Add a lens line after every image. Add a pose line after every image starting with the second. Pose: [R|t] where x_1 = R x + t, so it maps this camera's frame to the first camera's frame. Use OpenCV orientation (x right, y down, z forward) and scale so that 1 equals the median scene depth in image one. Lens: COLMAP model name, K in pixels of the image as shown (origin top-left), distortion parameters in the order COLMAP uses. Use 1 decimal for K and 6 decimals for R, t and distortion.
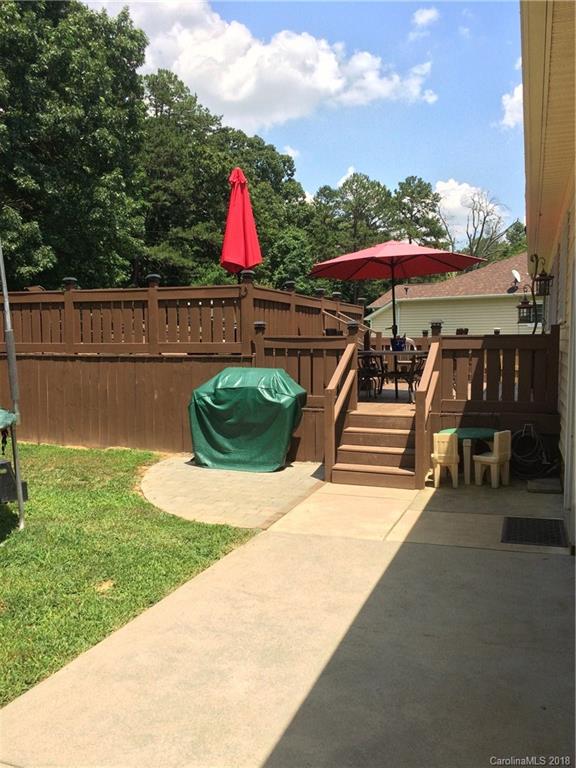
lens RADIAL K [[652.1, 0, 288.1], [0, 652.1, 382.3], [0, 0, 1]] dist [0.066355, -0.082230]
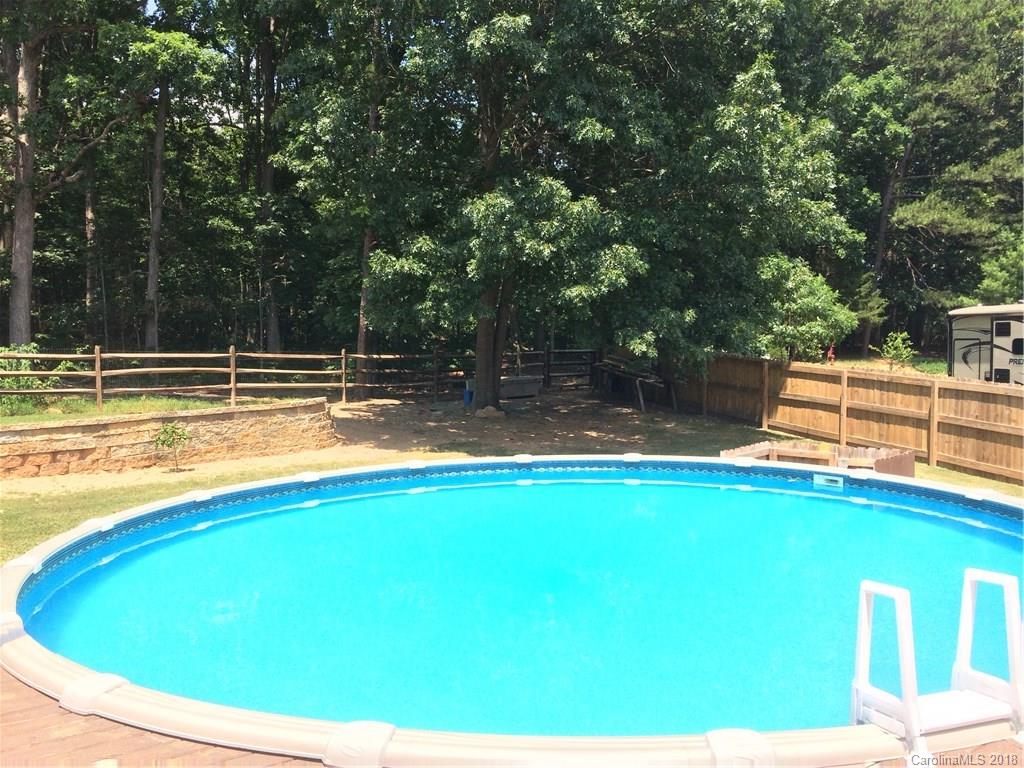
lens RADIAL K [[869.4, 0, 517.0], [0, 869.4, 388.9], [0, 0, 1]] dist [0.066355, -0.082230]
pose [[0.790878, 0.014316, -0.611807, -0.008475], [-0.017403, 0.999848, 0.000899, -0.041679], [0.611727, 0.009937, 0.791007, 0.190465]]
